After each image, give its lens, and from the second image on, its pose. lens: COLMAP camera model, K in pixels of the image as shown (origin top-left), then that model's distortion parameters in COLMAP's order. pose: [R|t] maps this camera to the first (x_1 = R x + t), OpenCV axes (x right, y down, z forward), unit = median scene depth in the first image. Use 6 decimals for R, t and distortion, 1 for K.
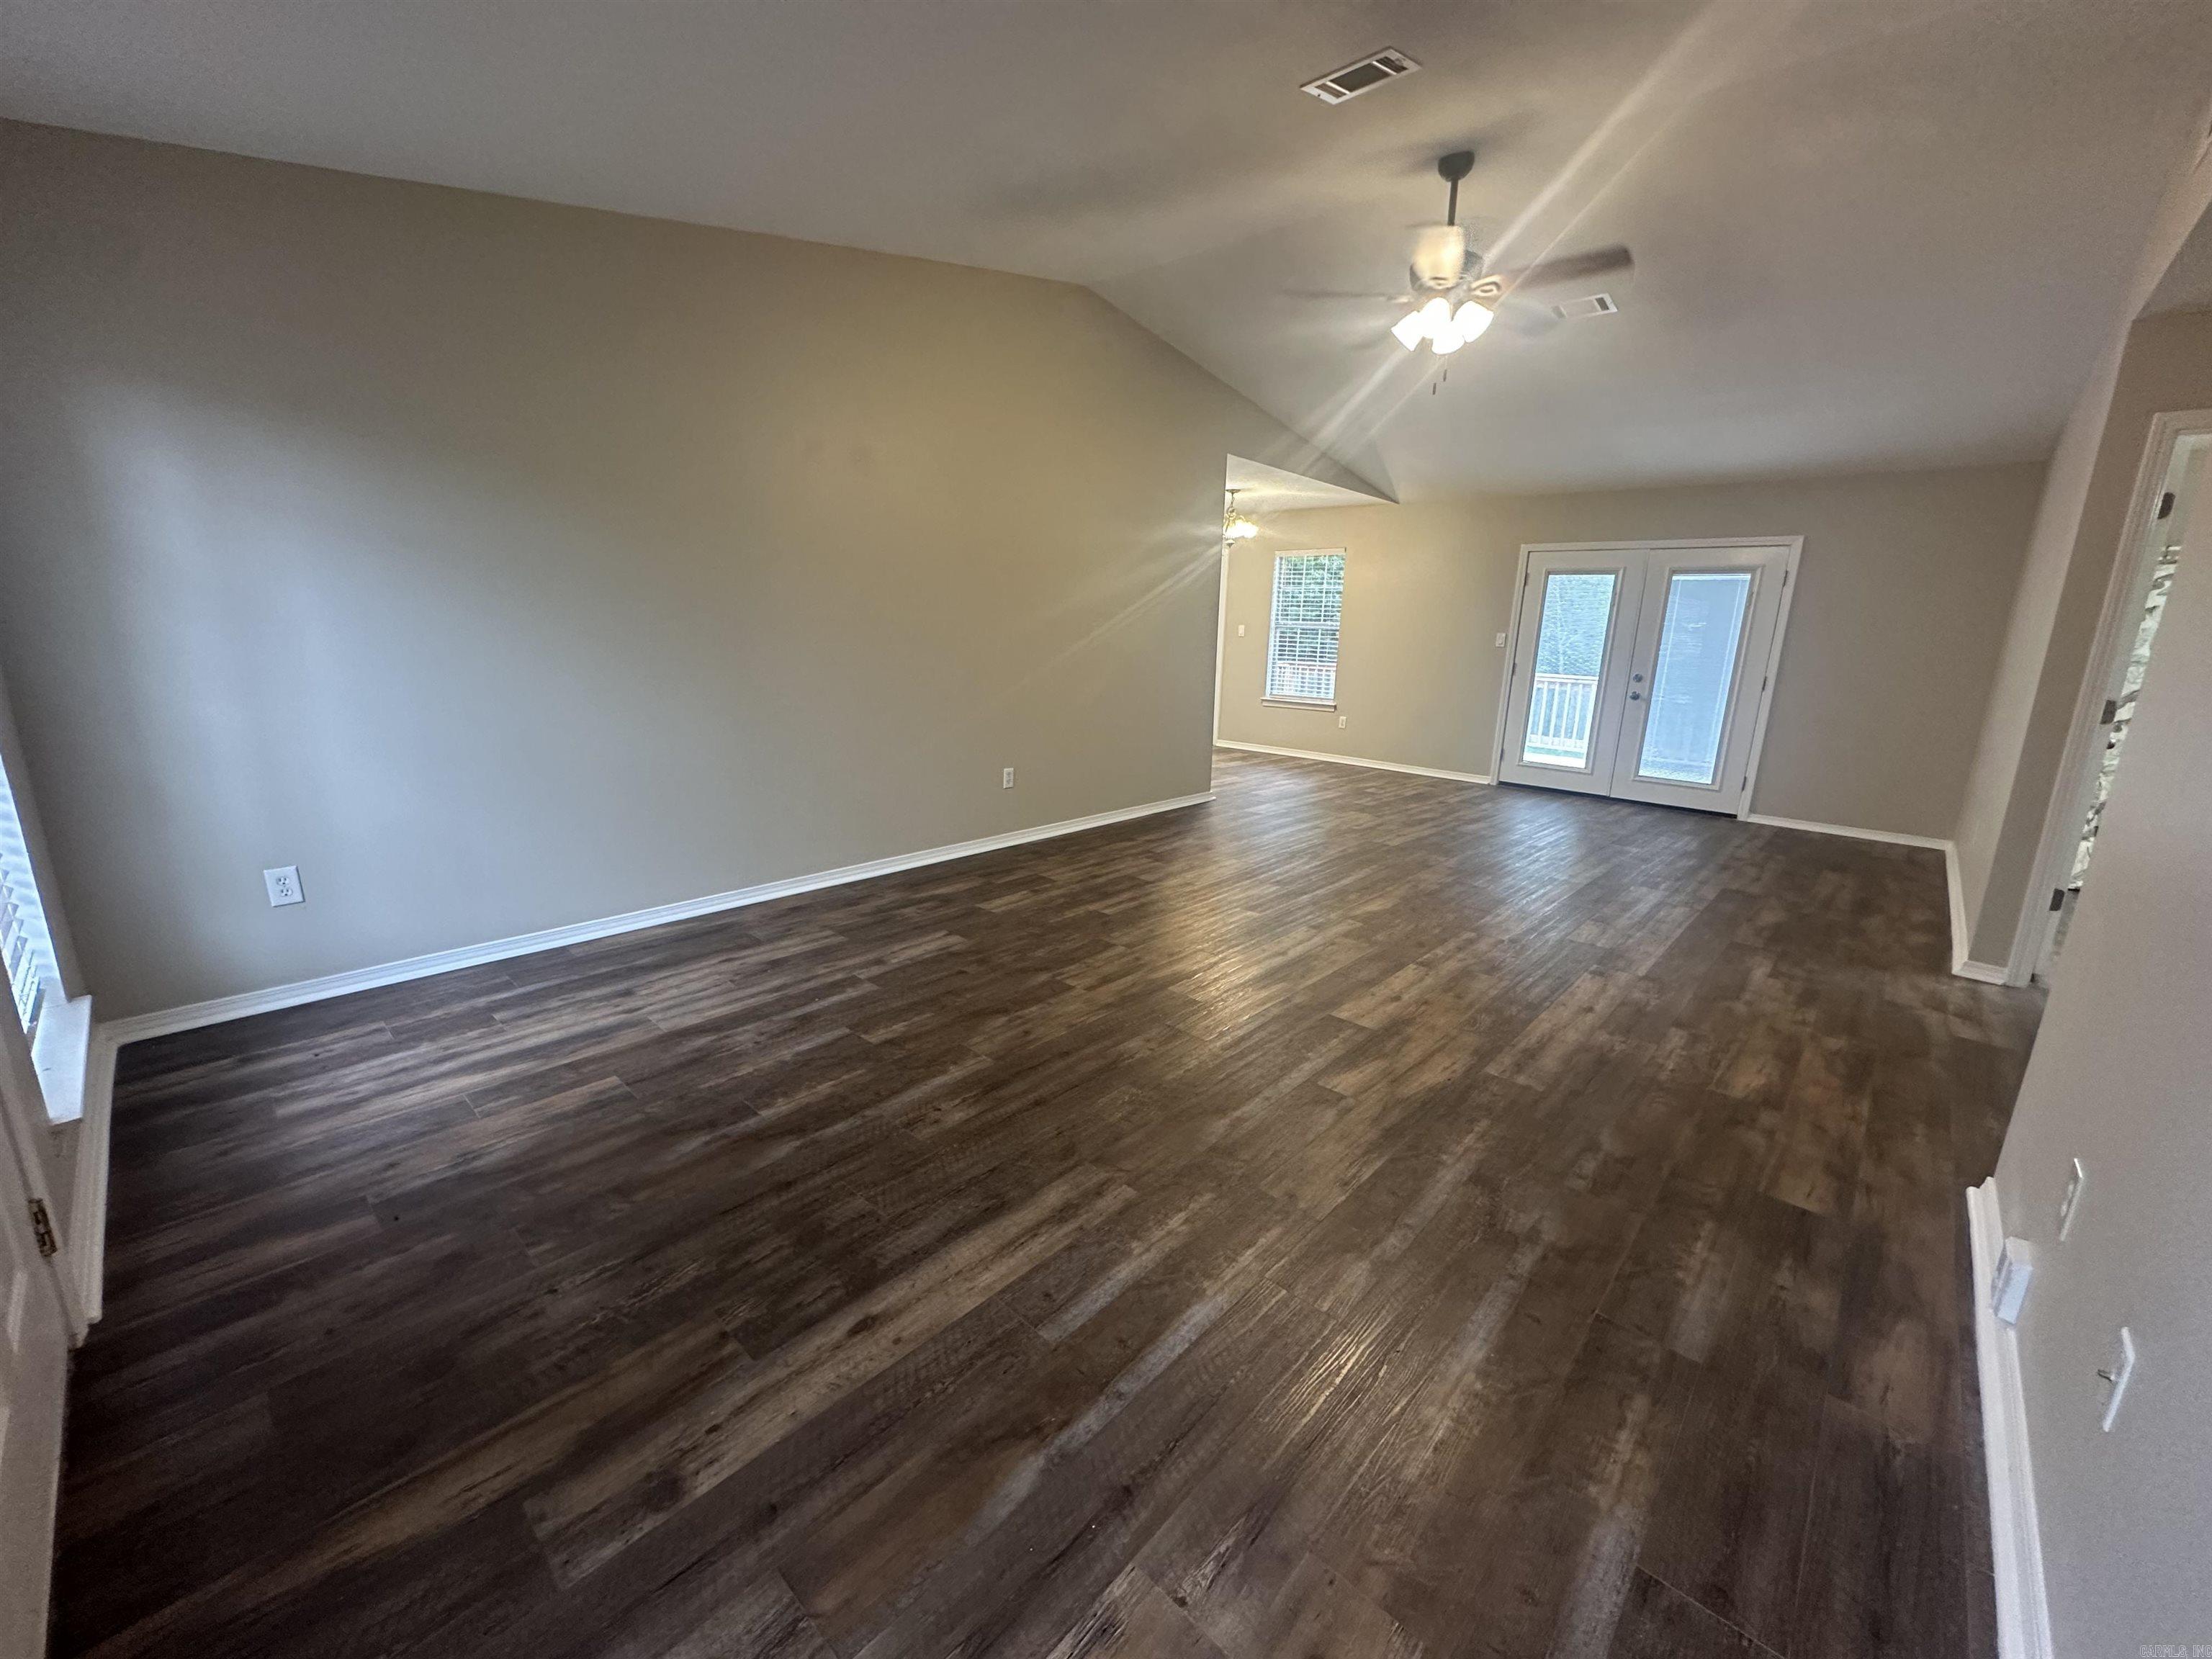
lens RADIAL K [[881.1, 0, 1094.9], [0, 881.1, 831.3], [0, 0, 1]] dist [-0.004484, 0.001111]
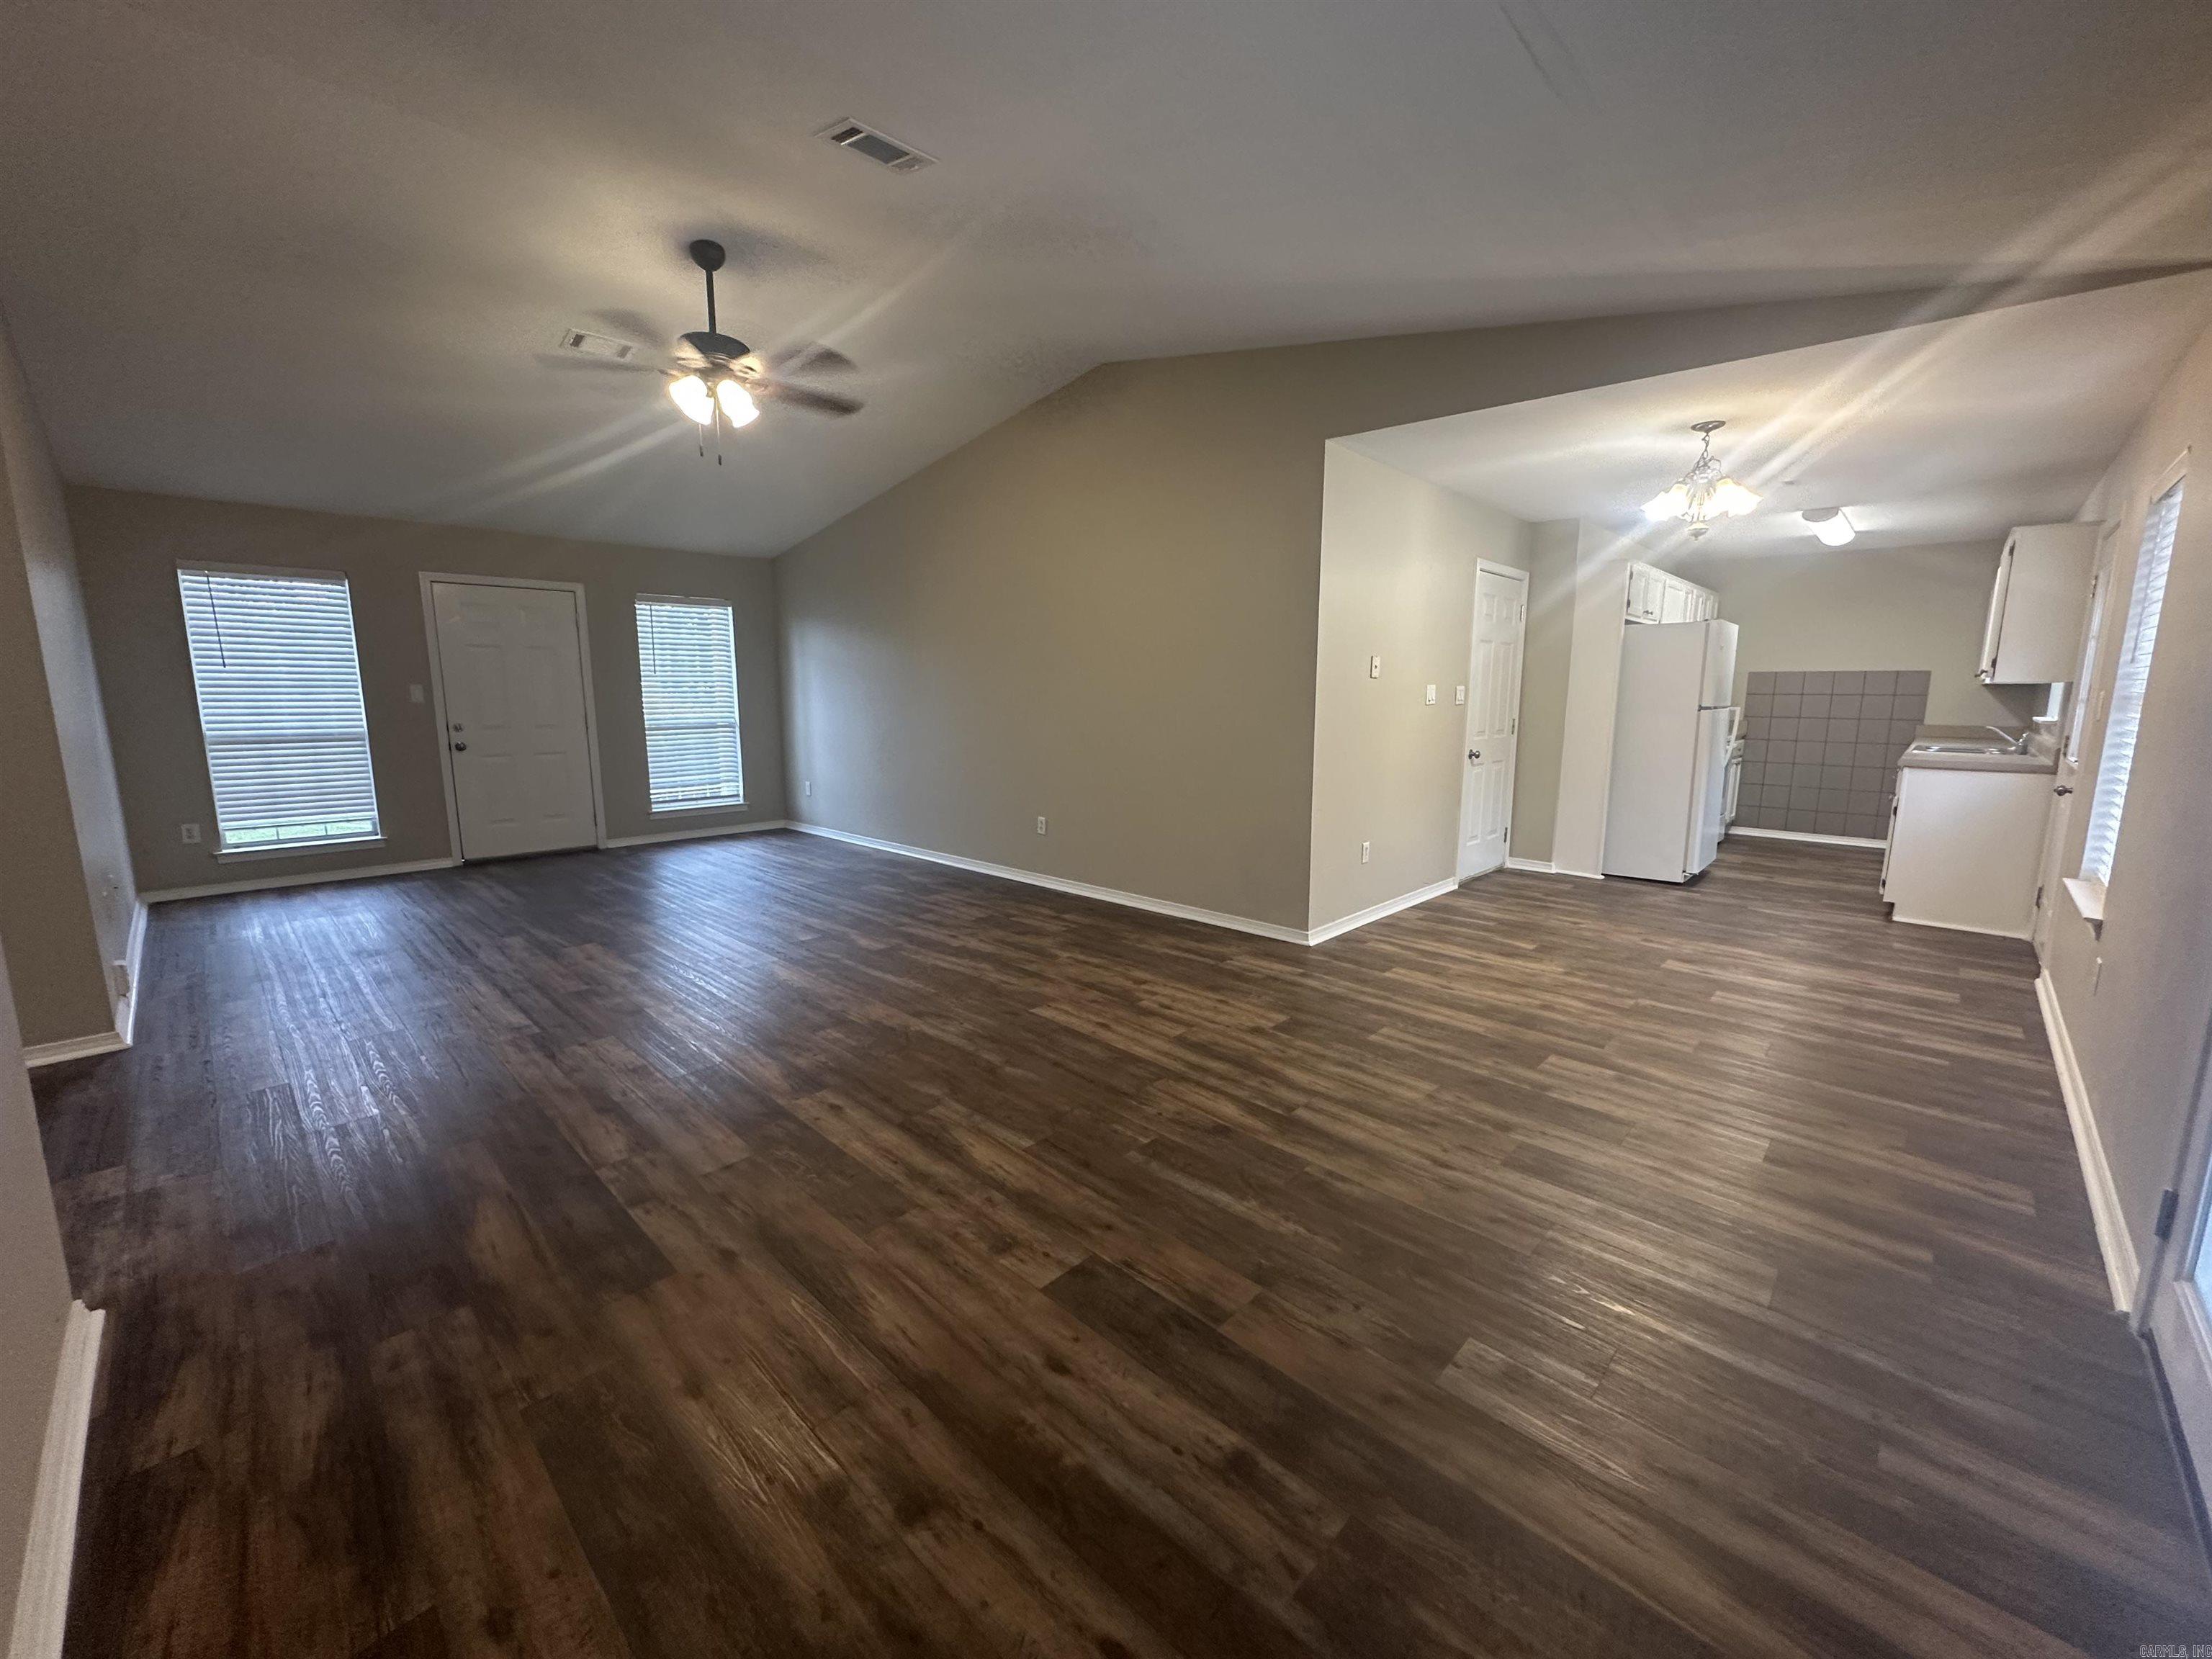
lens RADIAL K [[881.1, 0, 1102.6], [0, 881.1, 839.7], [0, 0, 1]] dist [-0.004484, 0.001111]
pose [[-0.009848, 0.153527, -0.988095, 1.558818], [-0.234454, 0.960244, 0.151536, -0.353502], [0.972077, 0.233156, 0.026539, 1.611362]]
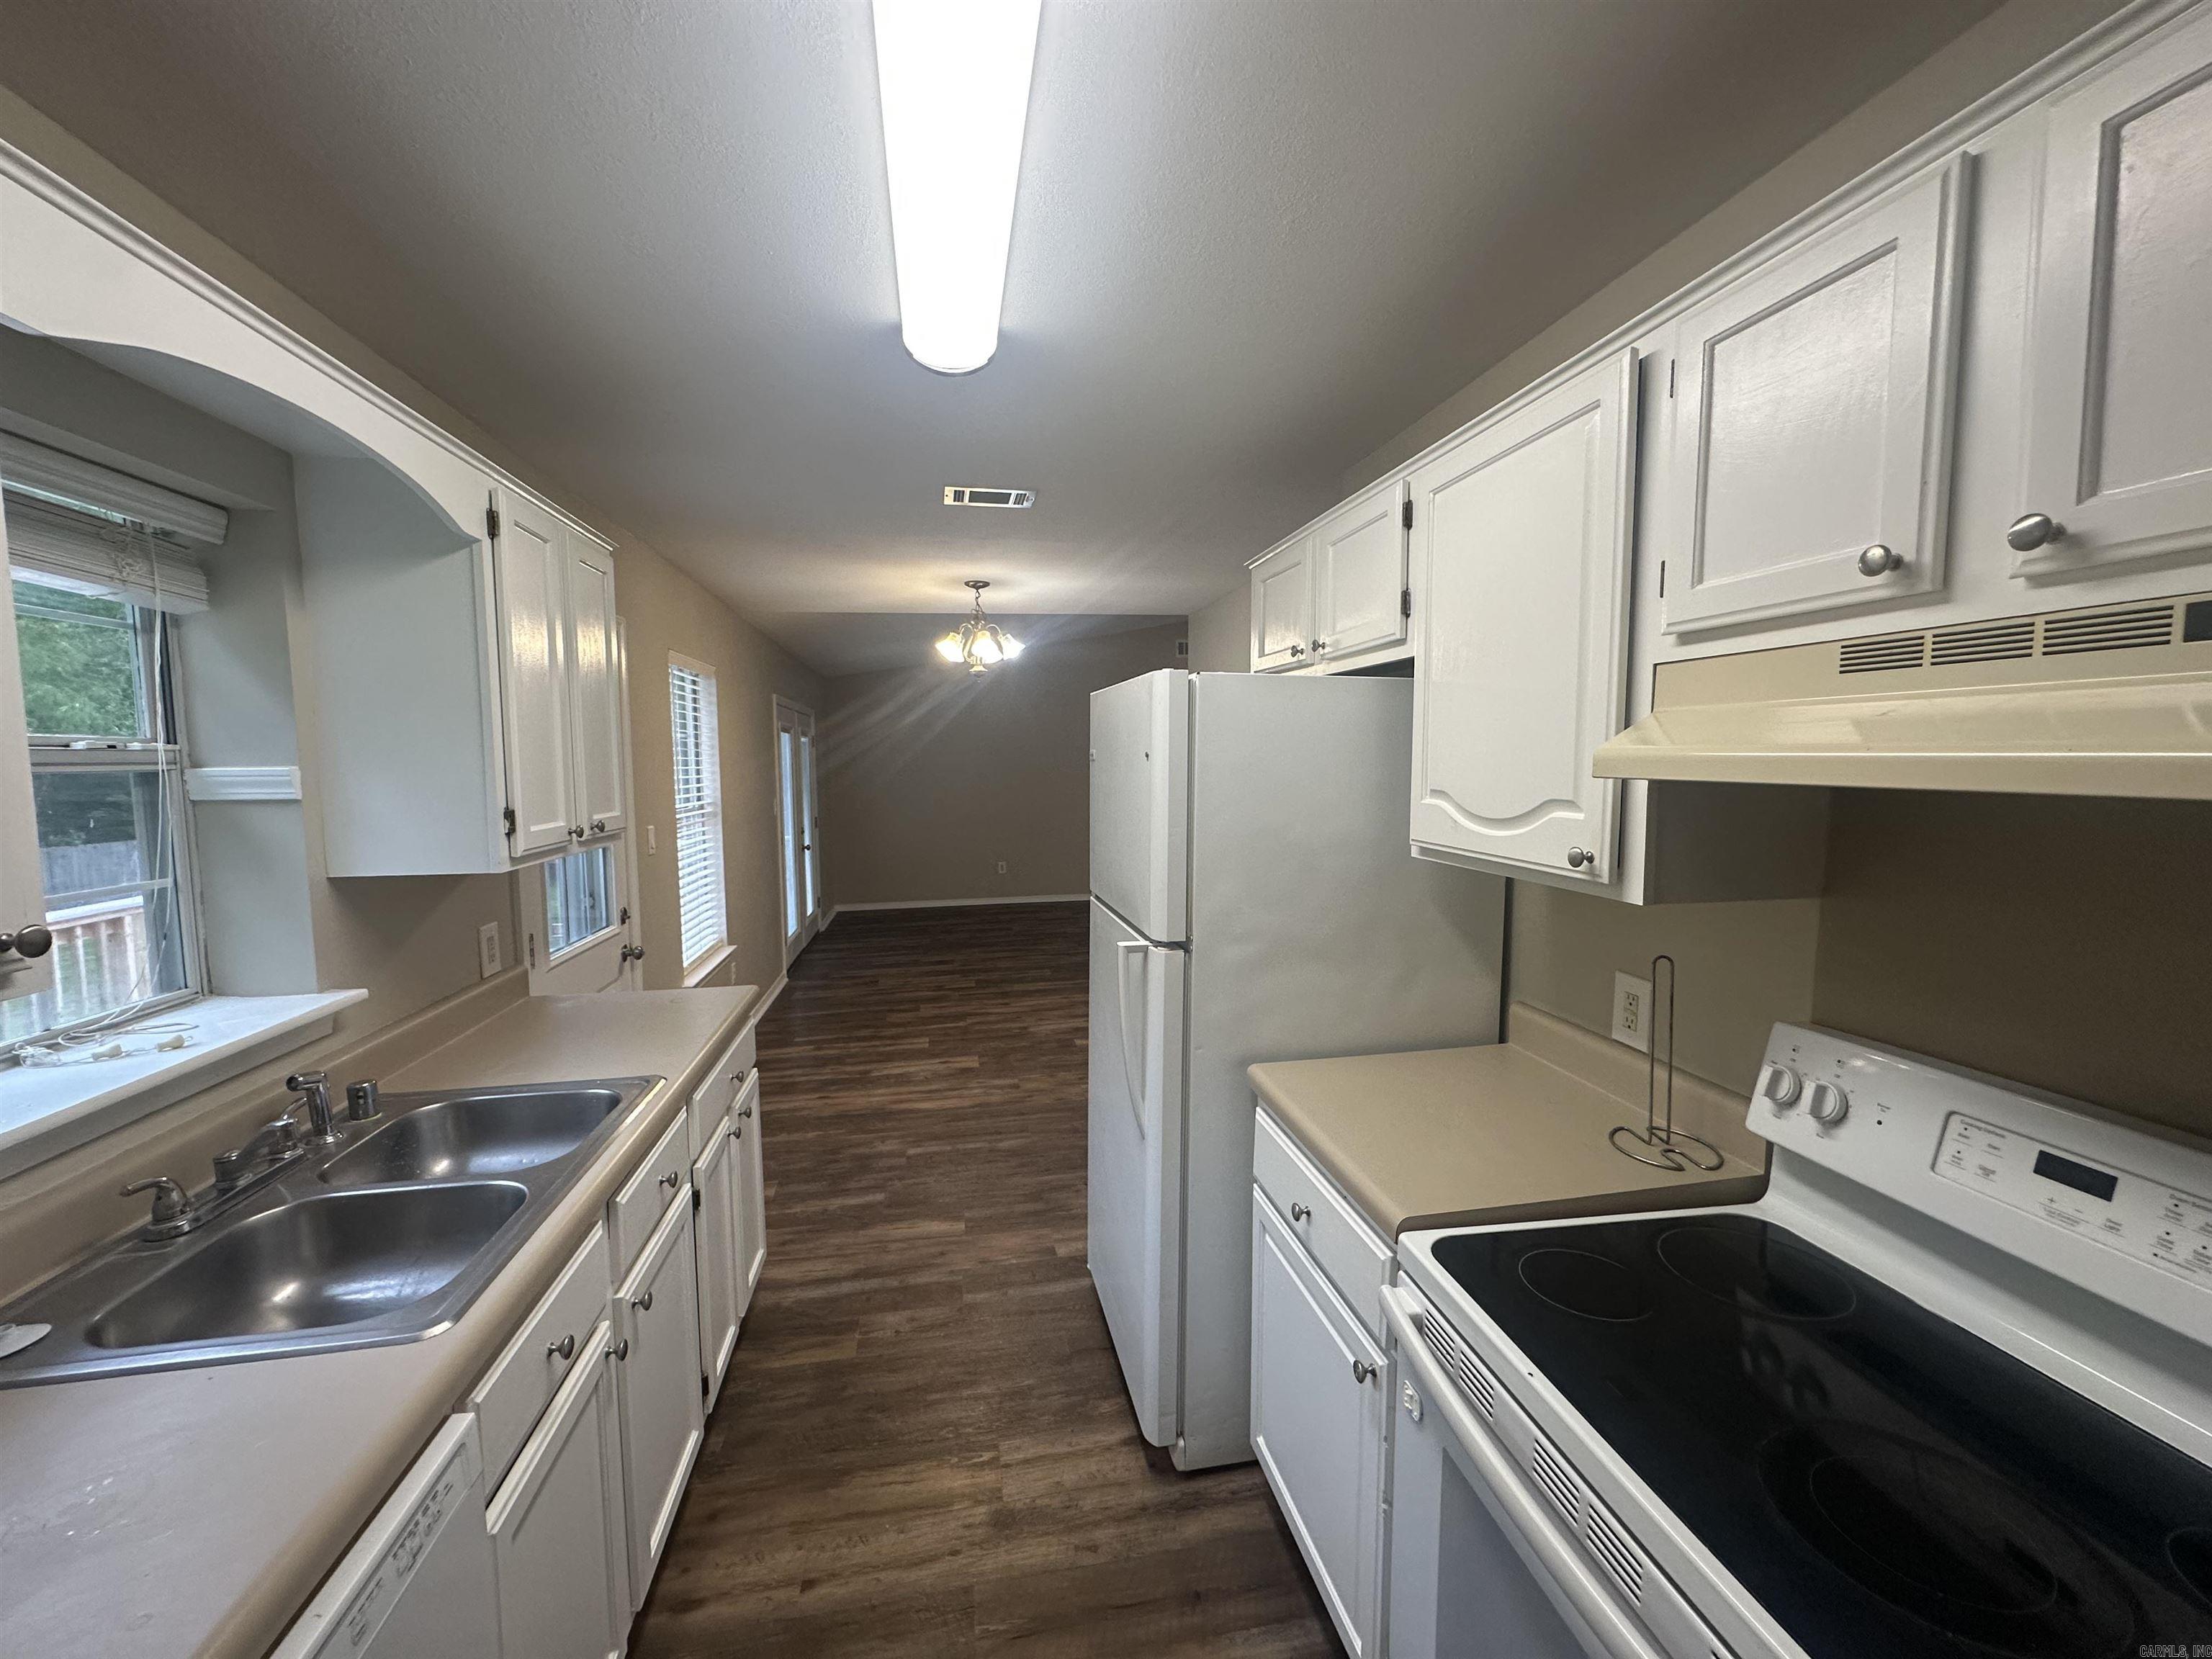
lens RADIAL K [[881.1, 0, 1123.2], [0, 881.1, 823.8], [0, 0, 1]] dist [-0.004484, 0.001111]
pose [[-0.814829, -0.065576, 0.575981, -0.609336], [0.116966, 0.954549, 0.274145, -0.876909], [-0.567779, 0.290752, -0.770123, 3.281532]]
